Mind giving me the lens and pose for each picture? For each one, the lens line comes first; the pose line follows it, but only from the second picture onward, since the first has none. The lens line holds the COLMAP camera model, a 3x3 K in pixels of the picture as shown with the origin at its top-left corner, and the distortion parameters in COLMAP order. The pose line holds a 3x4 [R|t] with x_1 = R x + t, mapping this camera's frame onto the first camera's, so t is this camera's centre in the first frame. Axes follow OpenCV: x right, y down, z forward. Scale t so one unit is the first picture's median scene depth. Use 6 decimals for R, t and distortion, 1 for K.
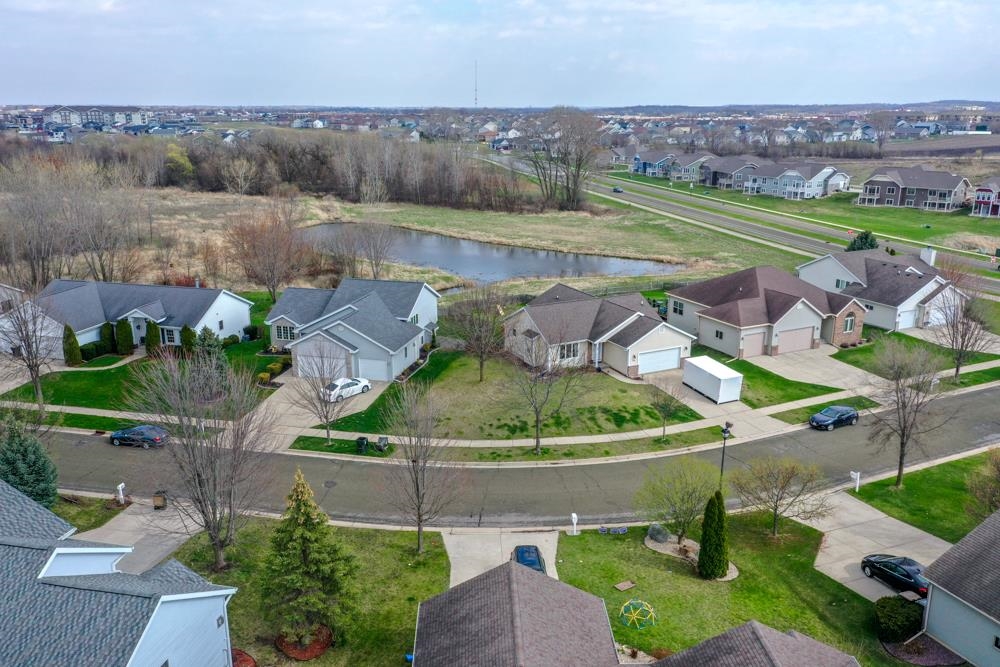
lens RADIAL K [[791.5, 0, 497.9], [0, 791.5, 338.7], [0, 0, 1]] dist [0.028013, -0.003505]
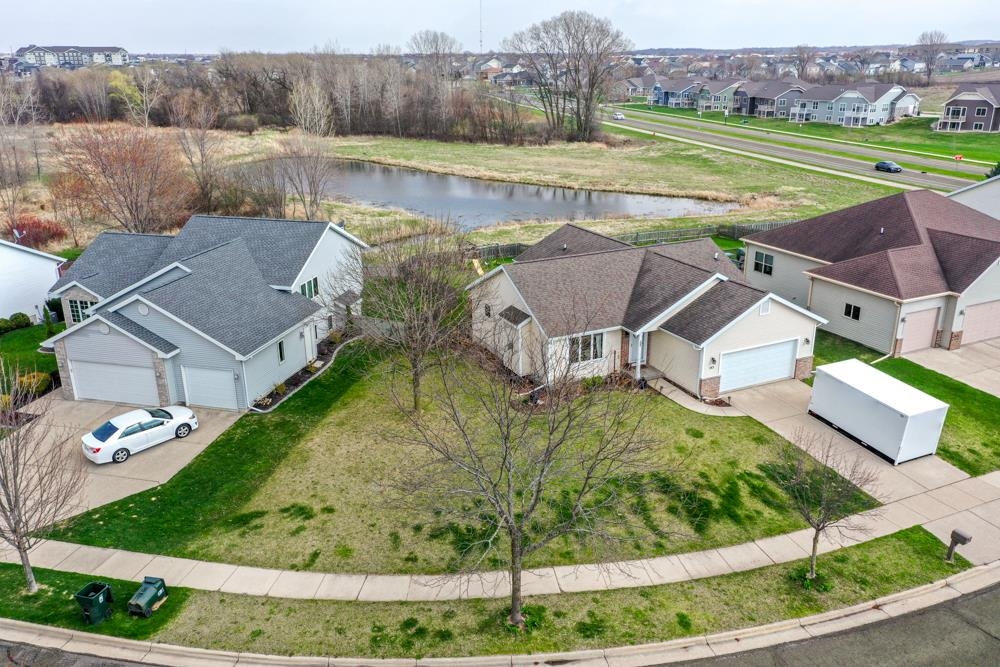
lens RADIAL K [[796.9, 0, 497.8], [0, 796.9, 335.6], [0, 0, 1]] dist [0.026992, 0.002810]
pose [[0.999930, -0.004813, -0.010832, 0.020827], [0.005408, 0.998438, 0.055609, -0.013103], [0.010547, -0.055664, 0.998394, 0.267528]]
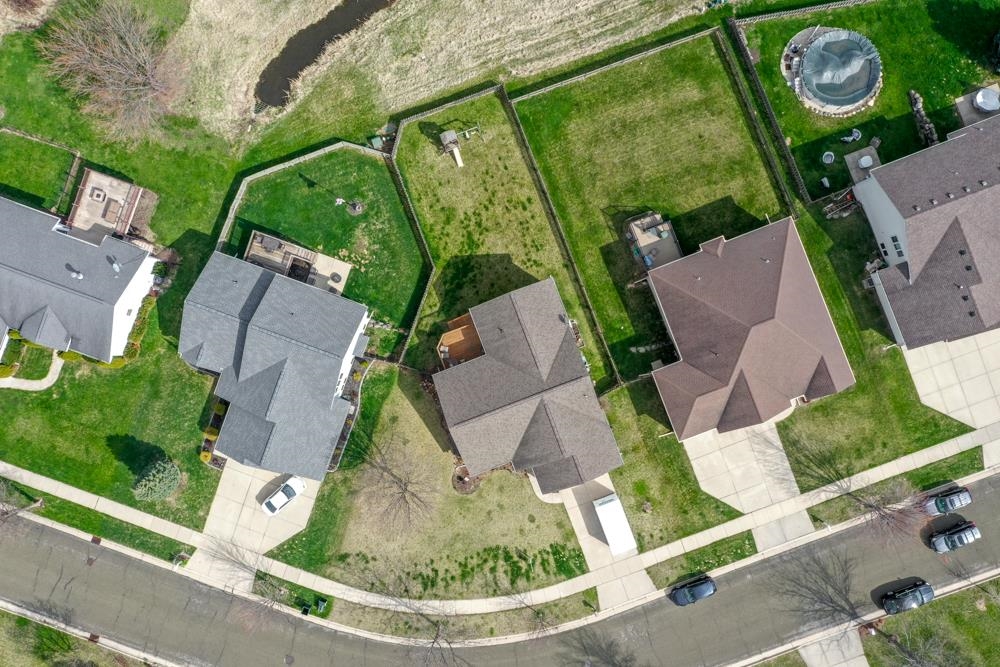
lens RADIAL K [[801.7, 0, 500.0], [0, 801.7, 333.5], [0, 0, 1]] dist [0.025955, -0.000202]
pose [[0.995038, 0.095053, -0.029393, 0.065129], [0.002017, 0.276098, 0.961127, -0.579624], [0.099473, -0.956418, 0.274537, 0.501583]]
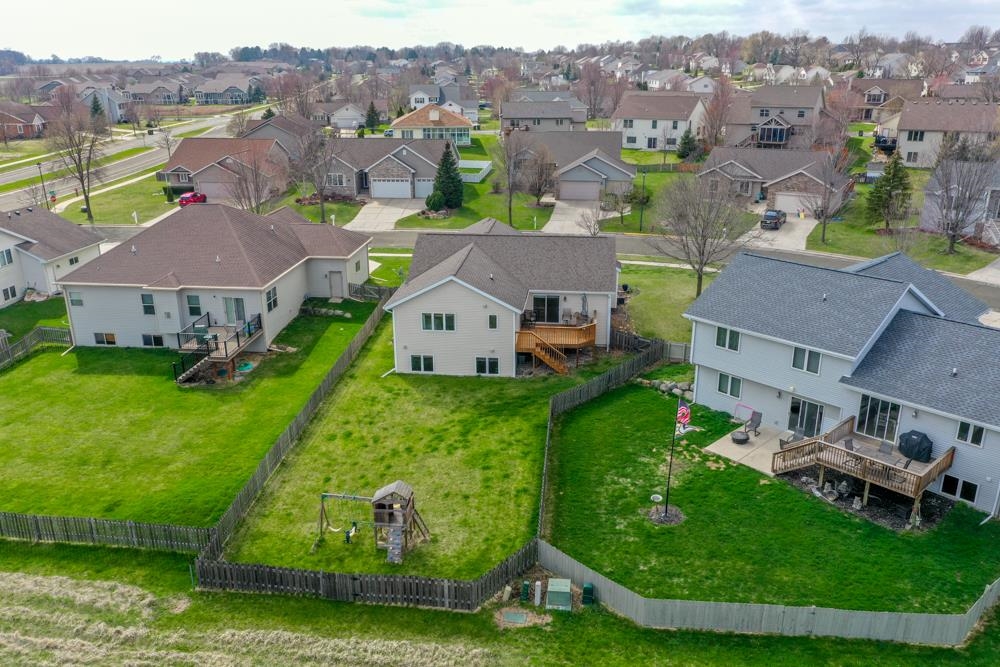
lens RADIAL K [[796.9, 0, 497.8], [0, 796.9, 335.6], [0, 0, 1]] dist [0.026992, 0.002810]
pose [[-0.842227, -0.173738, 0.510362, -0.150196], [0.151785, 0.831944, 0.533695, -0.212636], [-0.517315, 0.526958, -0.674315, 0.926619]]
